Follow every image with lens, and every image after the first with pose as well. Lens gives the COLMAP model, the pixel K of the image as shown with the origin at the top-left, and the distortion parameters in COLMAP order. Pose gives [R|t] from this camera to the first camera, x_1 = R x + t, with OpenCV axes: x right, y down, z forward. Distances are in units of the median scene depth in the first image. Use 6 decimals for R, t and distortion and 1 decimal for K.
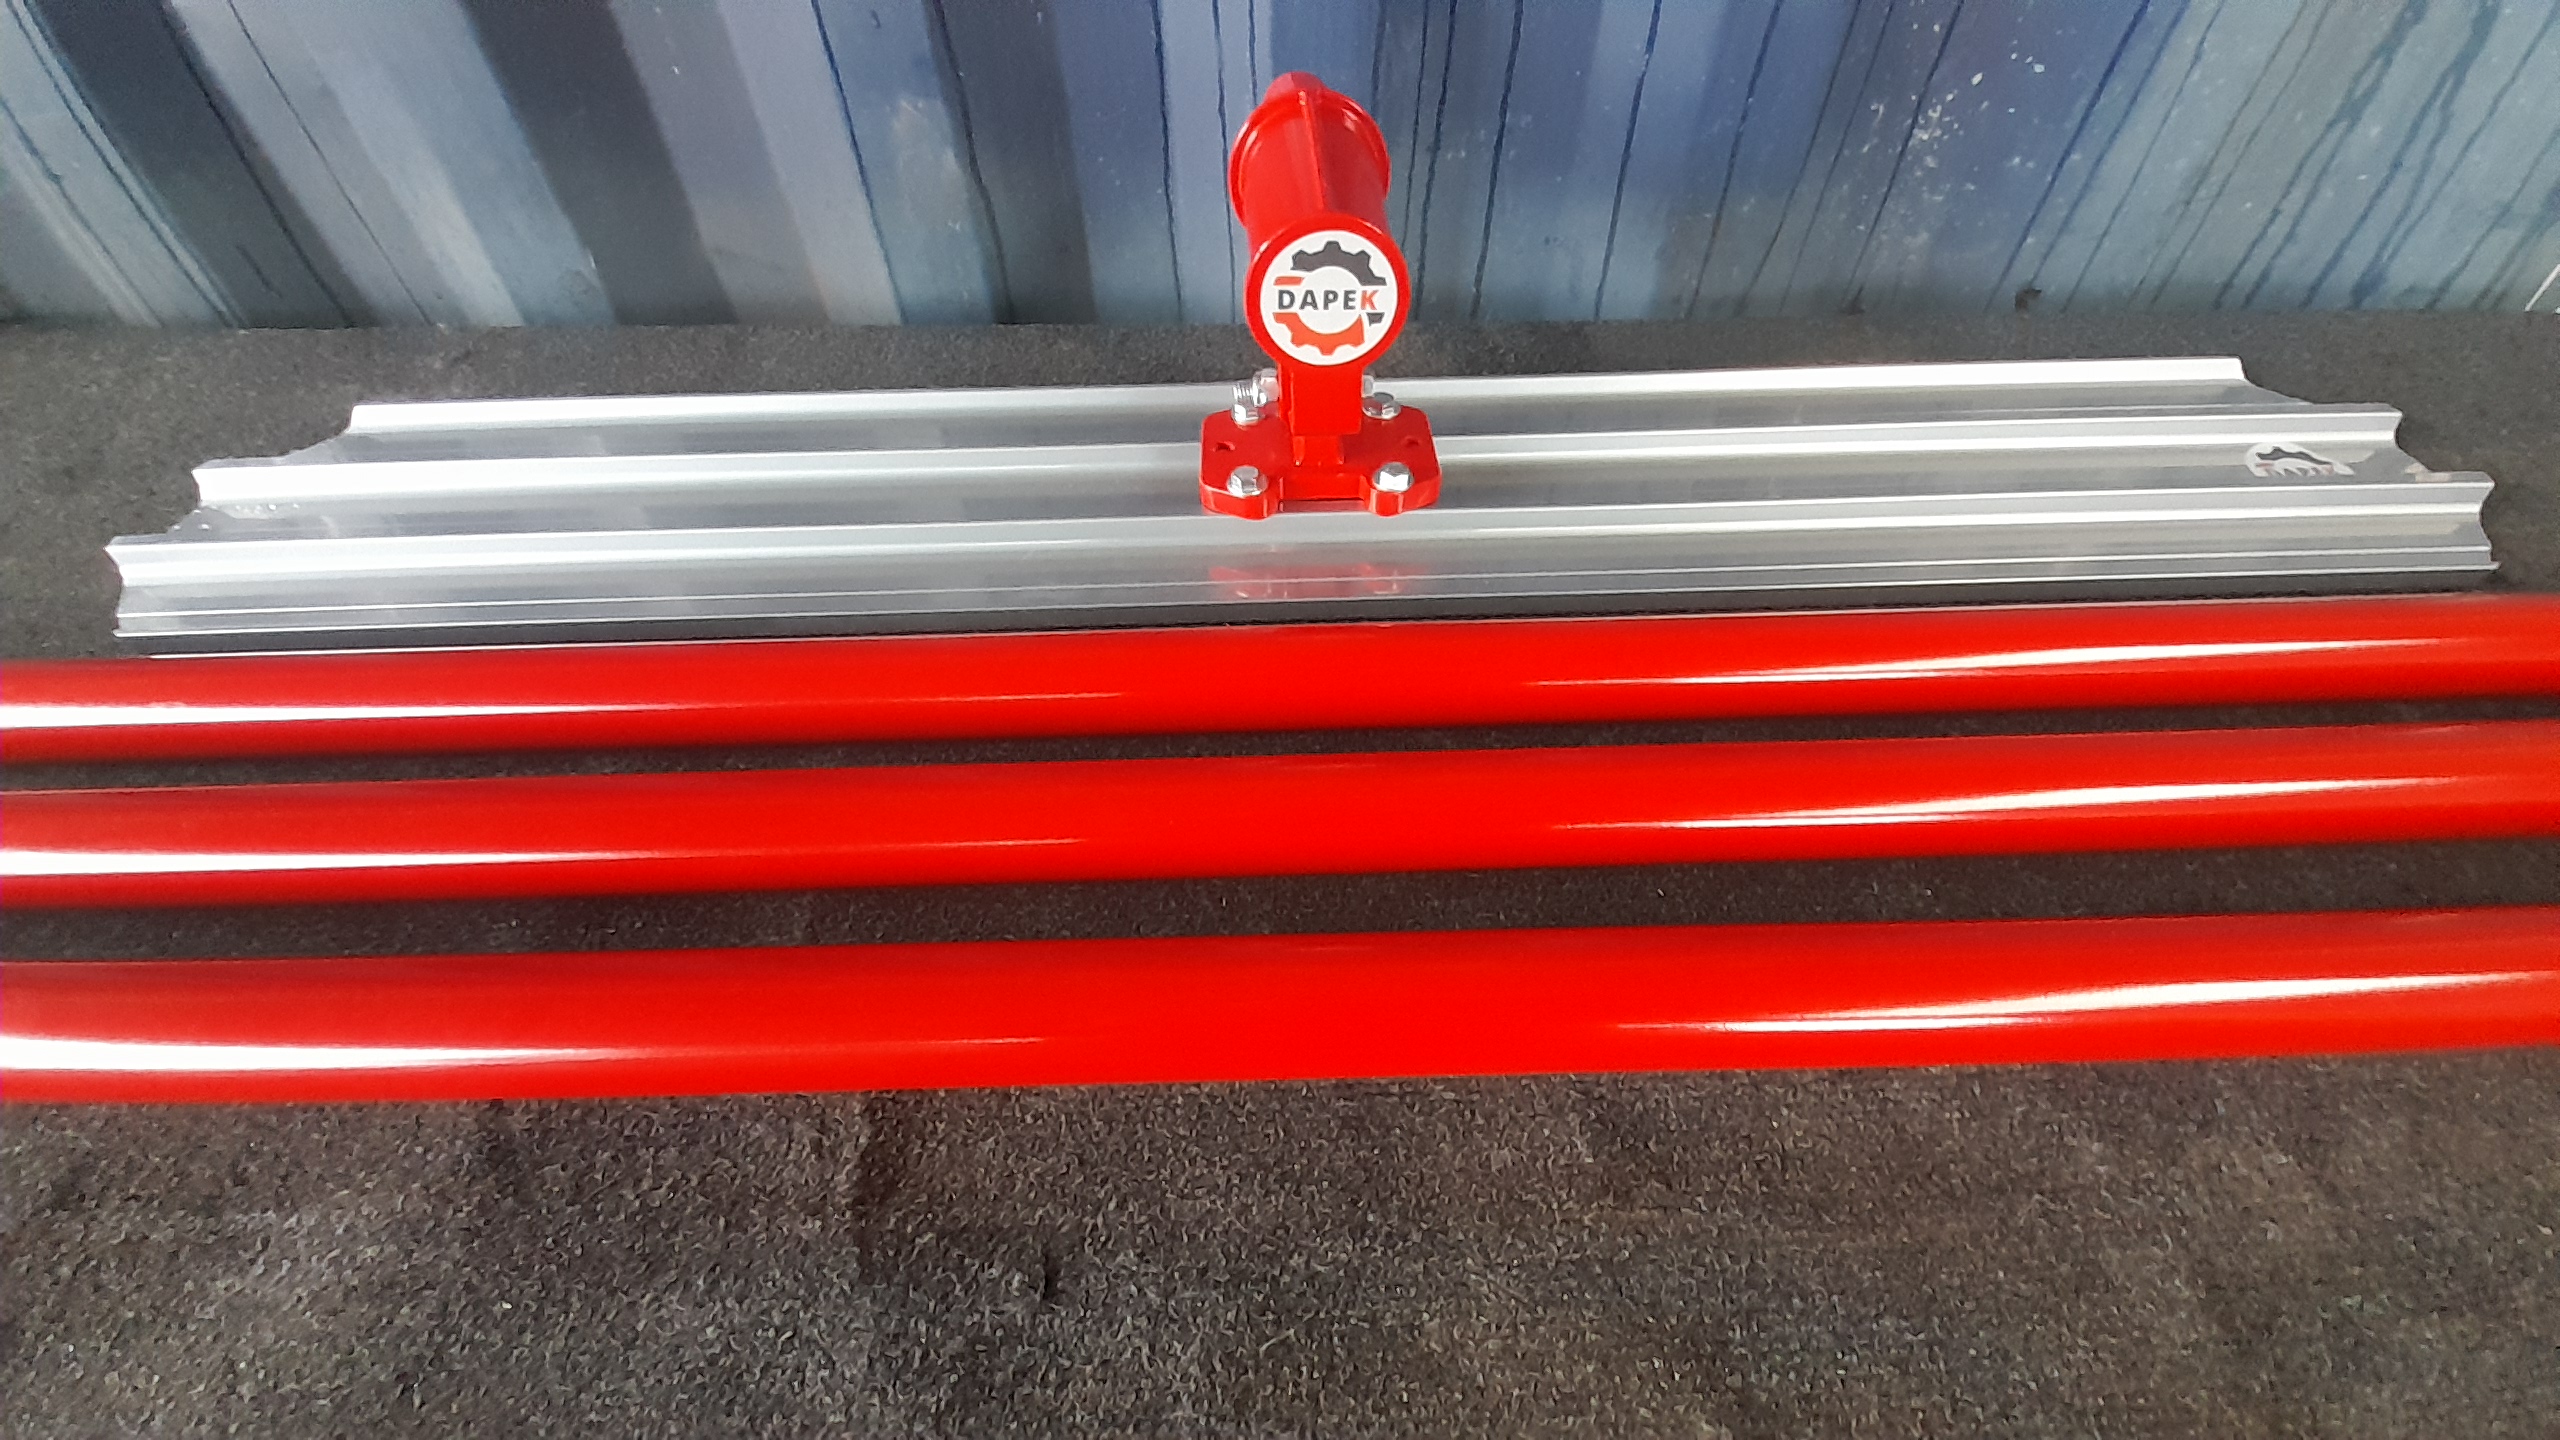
lens RADIAL K [[1011.7, 0, 1313.5], [0, 1011.7, 710.9], [0, 0, 1]] dist [0.012818, -0.013685]
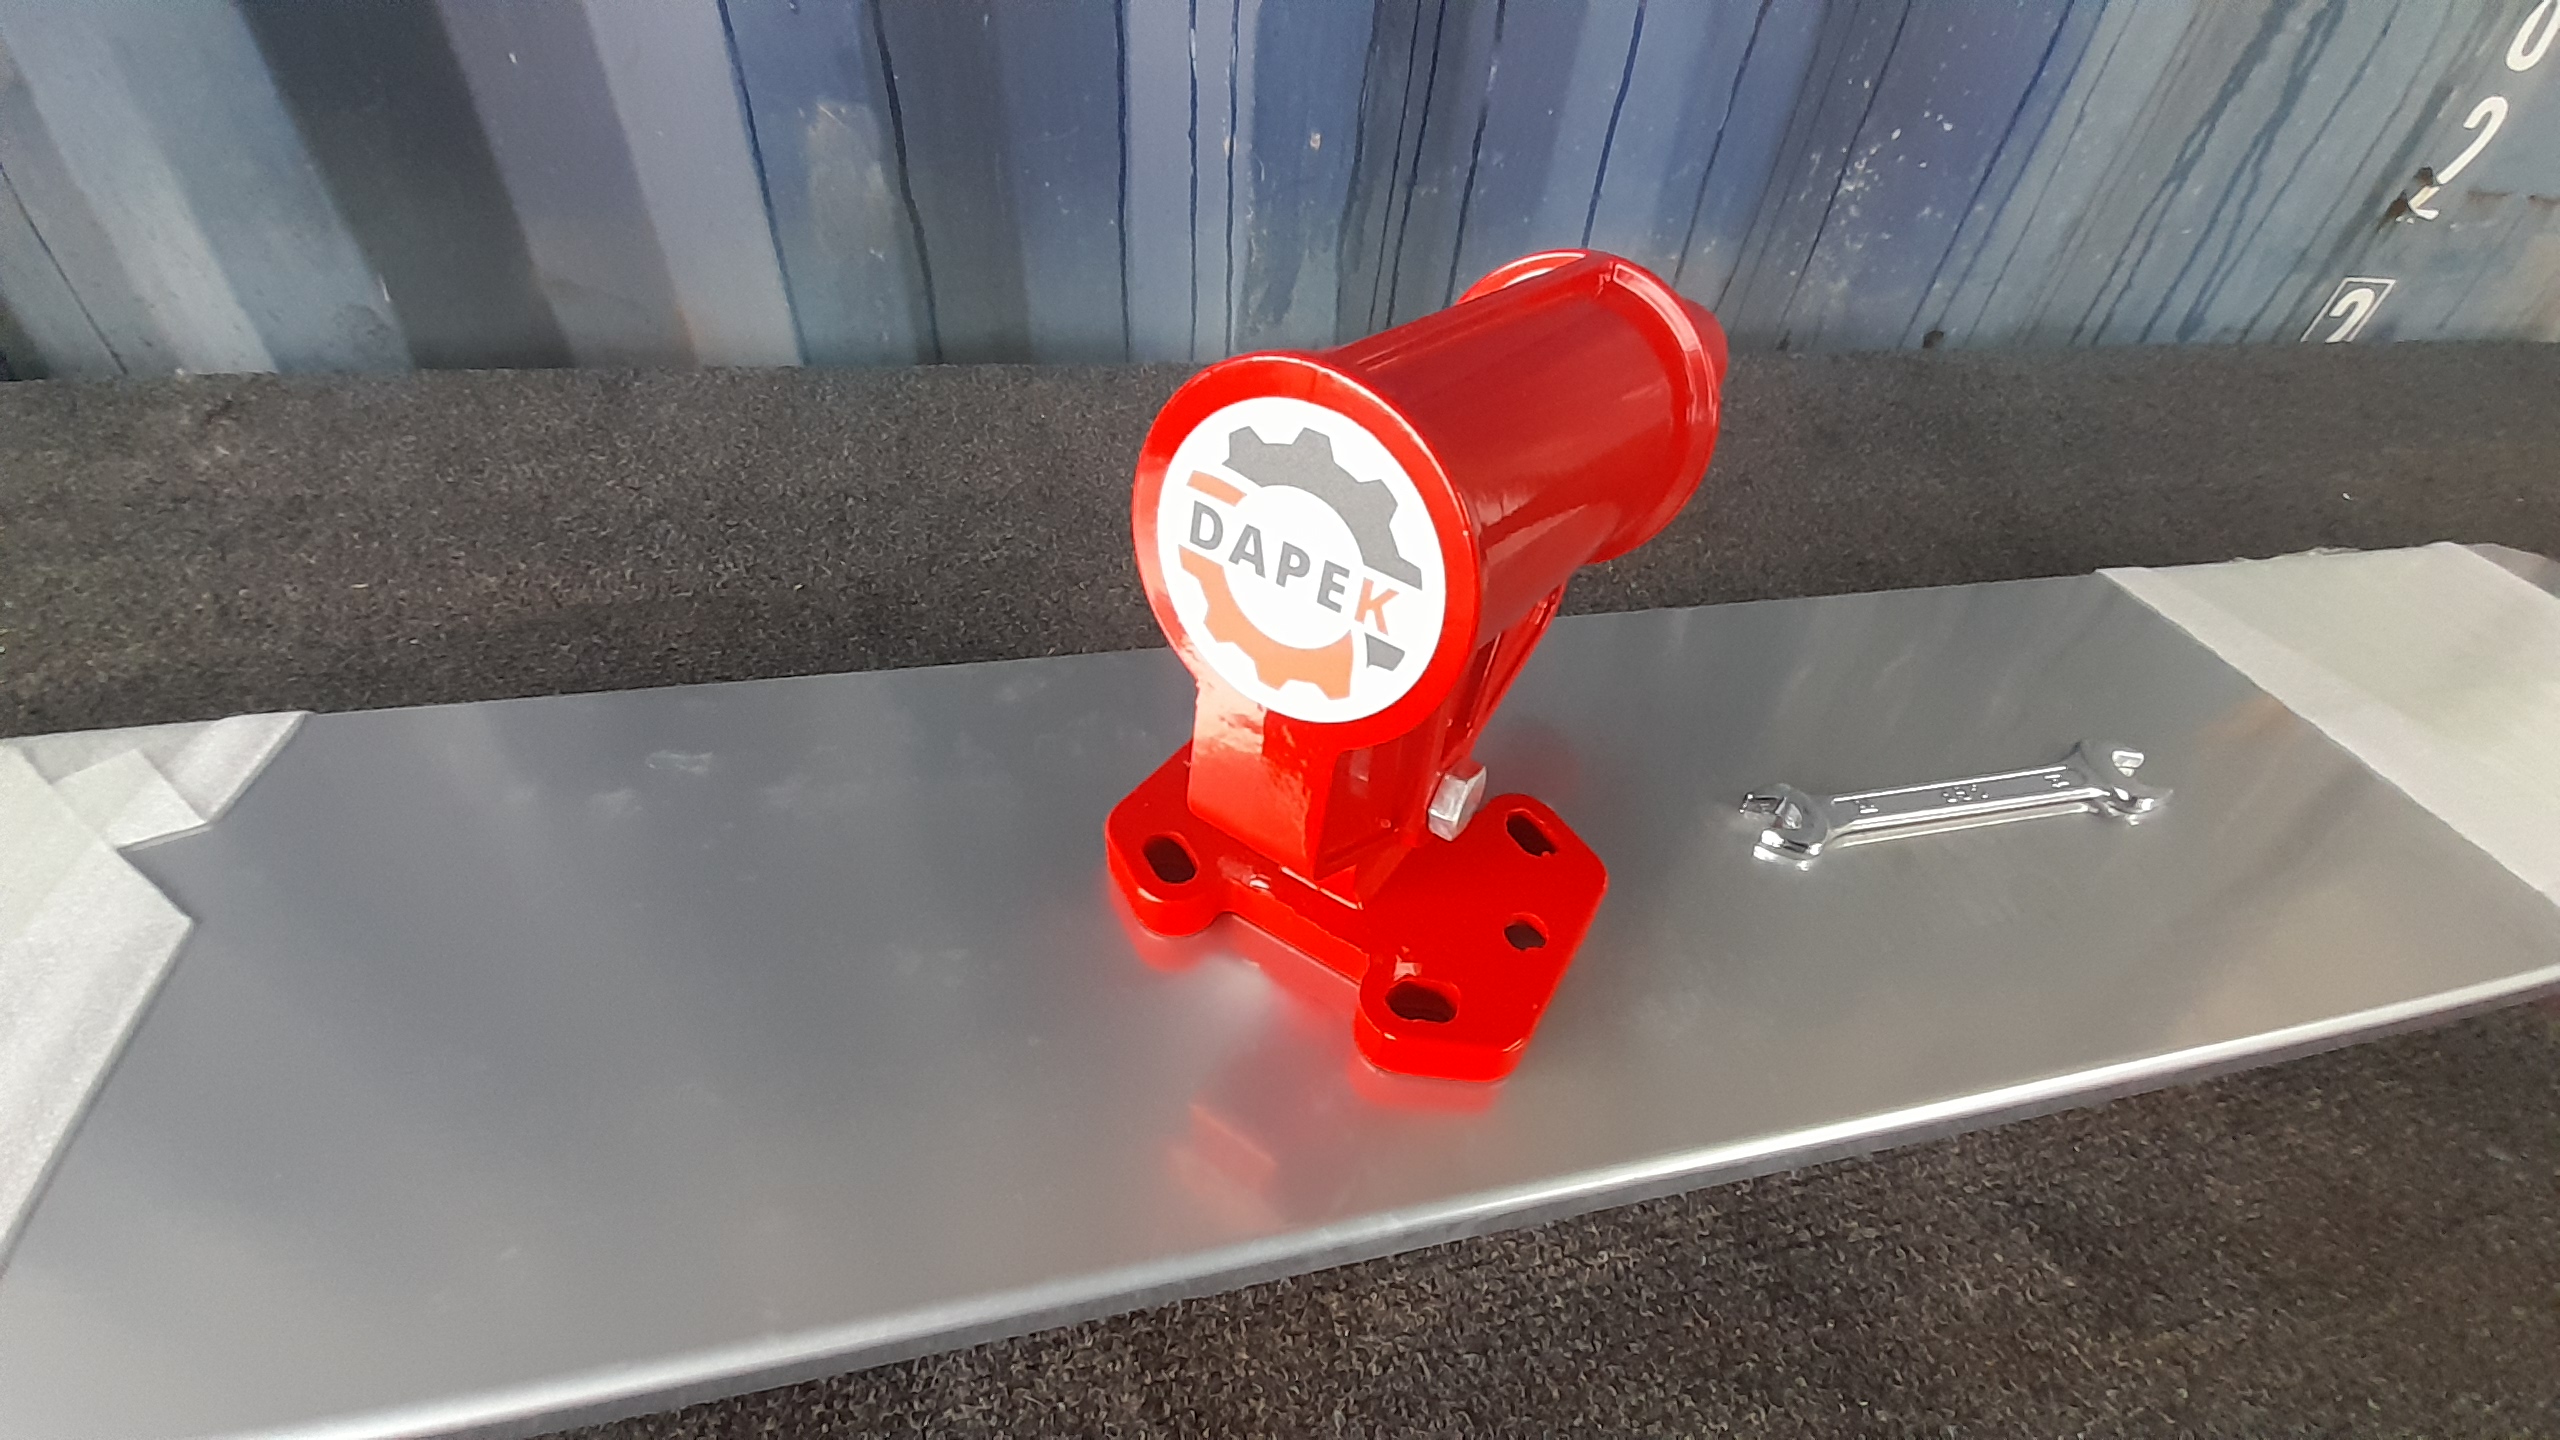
lens RADIAL K [[1011.7, 0, 1303.9], [0, 1011.7, 710.5], [0, 0, 1]] dist [0.012818, -0.013685]
pose [[0.976896, -0.074420, 0.200341, -0.223550], [0.089791, 0.993585, -0.068753, -0.006074], [-0.193939, 0.085153, 0.977311, 0.140982]]
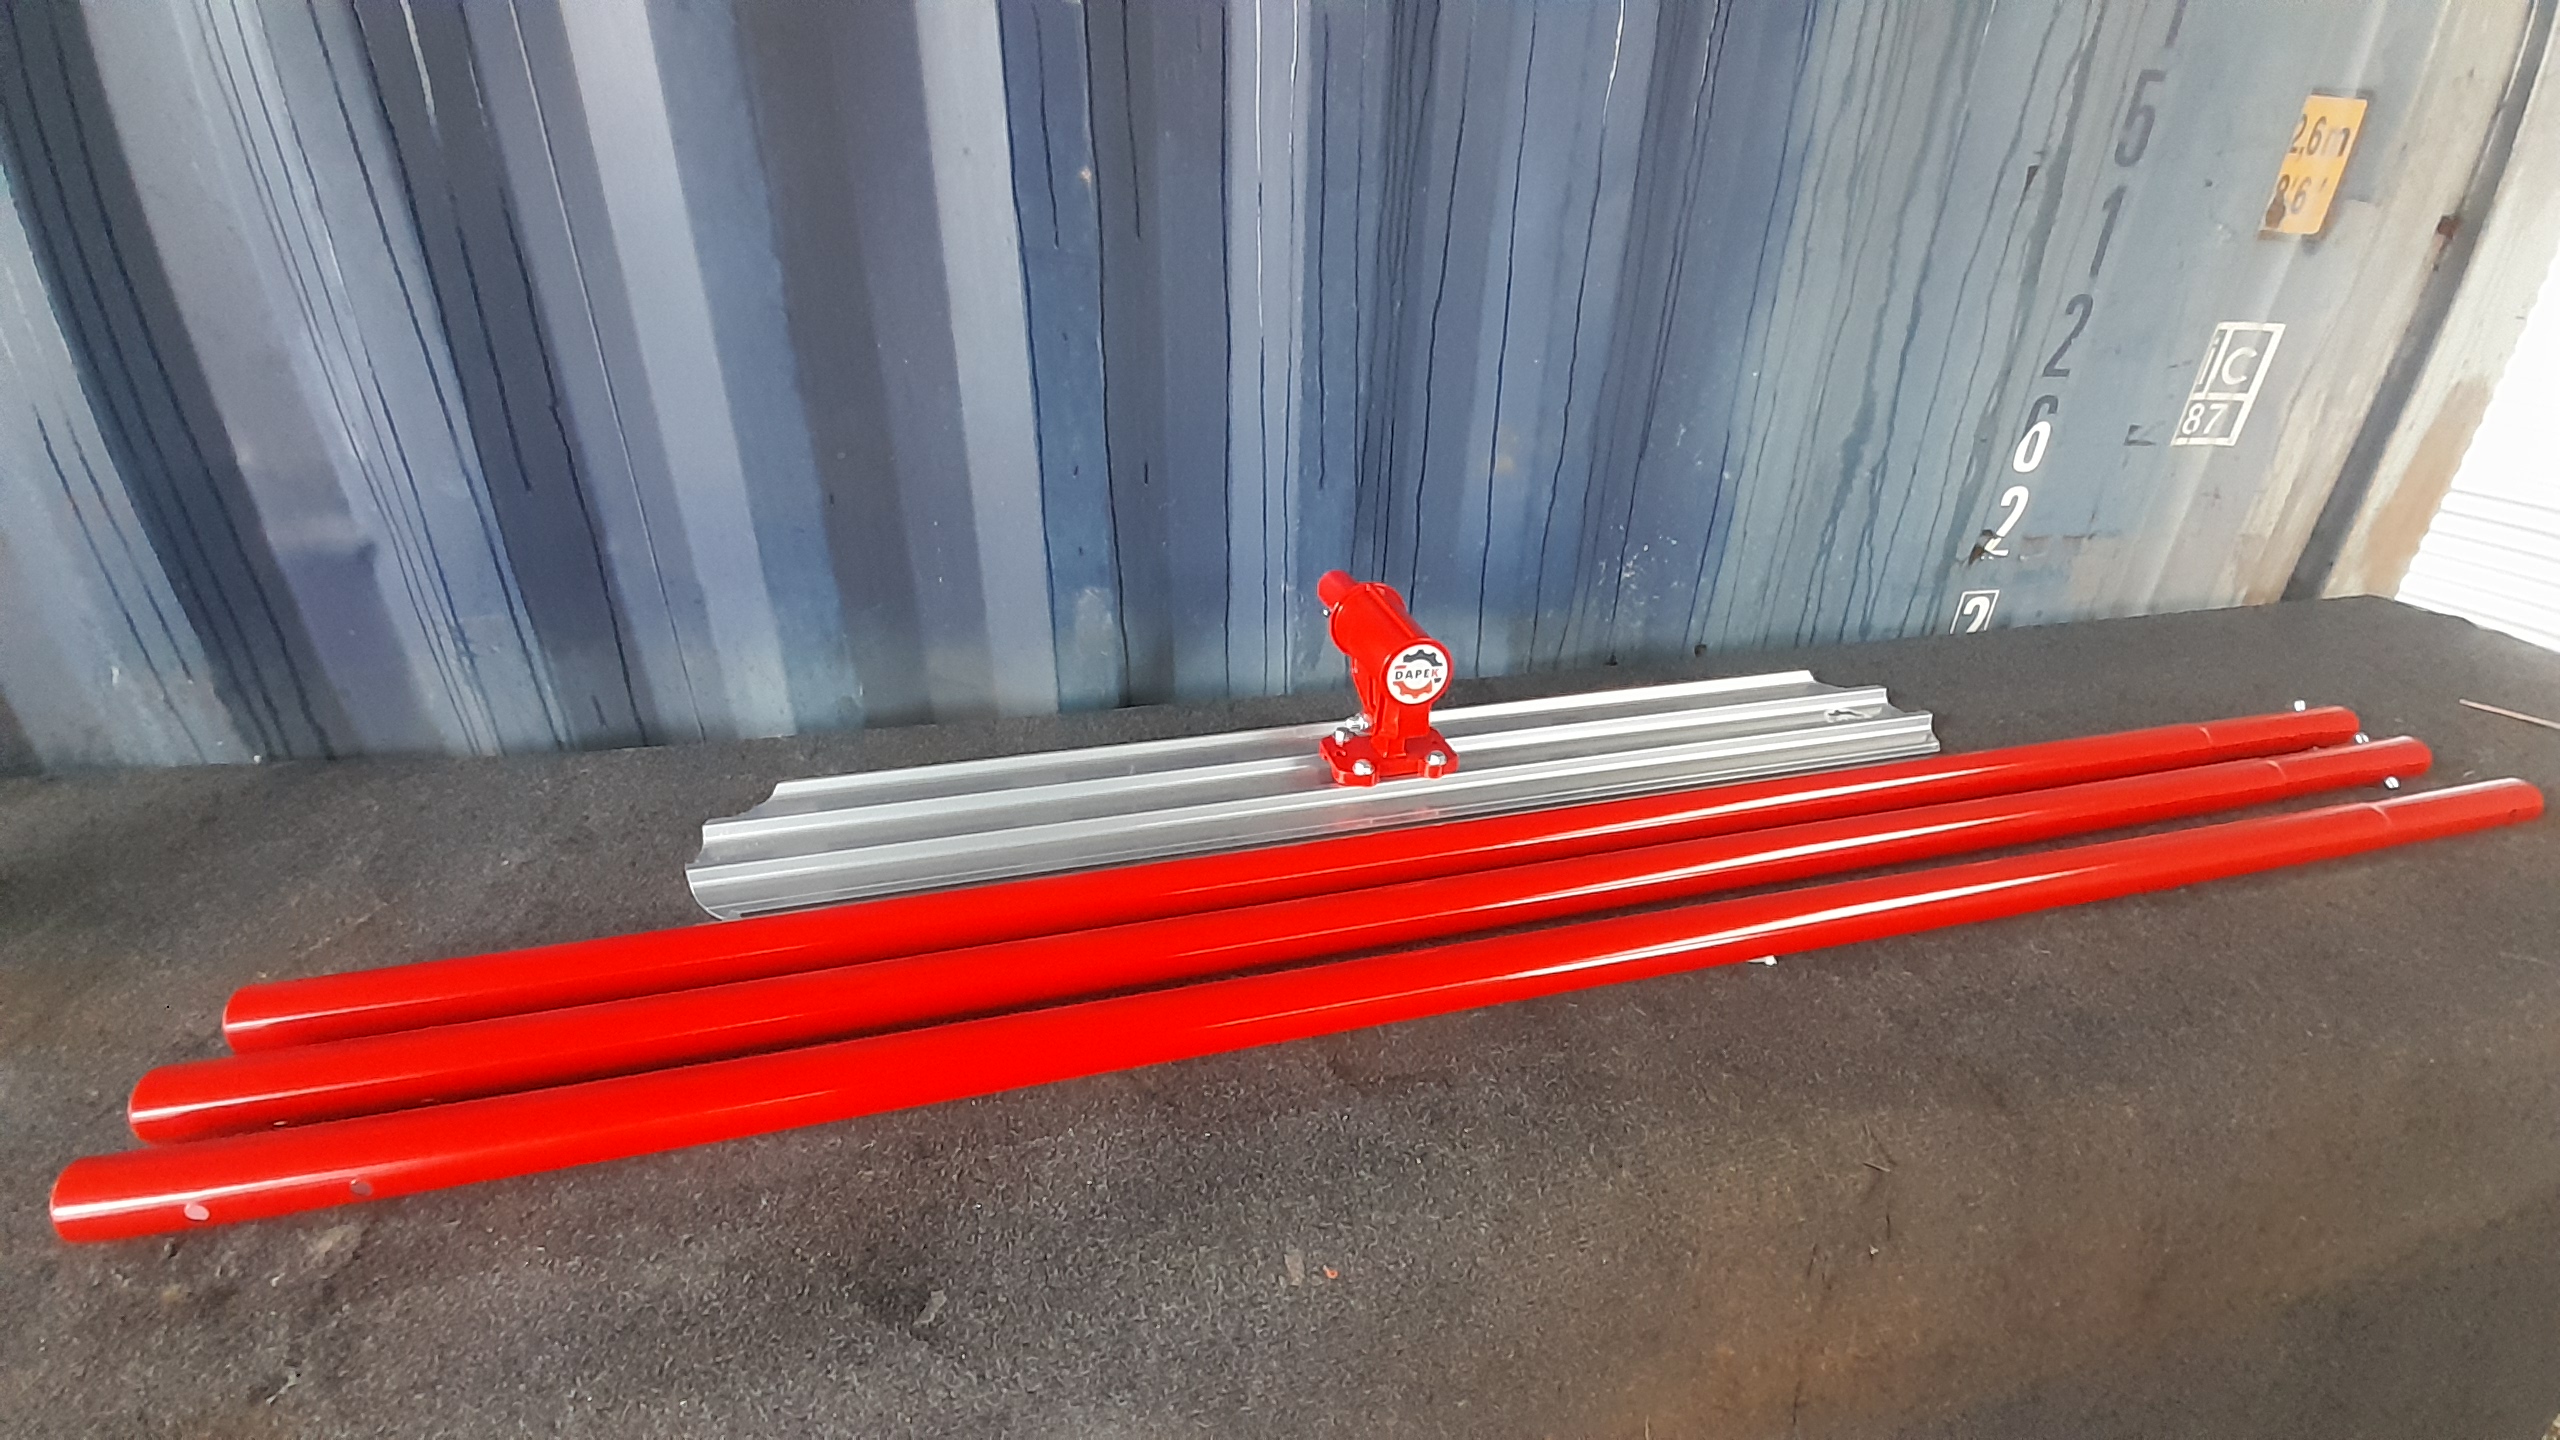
lens RADIAL K [[1011.7, 0, 1301.4], [0, 1011.7, 704.9], [0, 0, 1]] dist [0.012818, -0.013685]
pose [[0.974866, -0.078253, 0.208597, -0.432743], [0.147377, 0.928668, -0.340376, 0.223966], [-0.167081, 0.362563, 0.916860, -0.579456]]
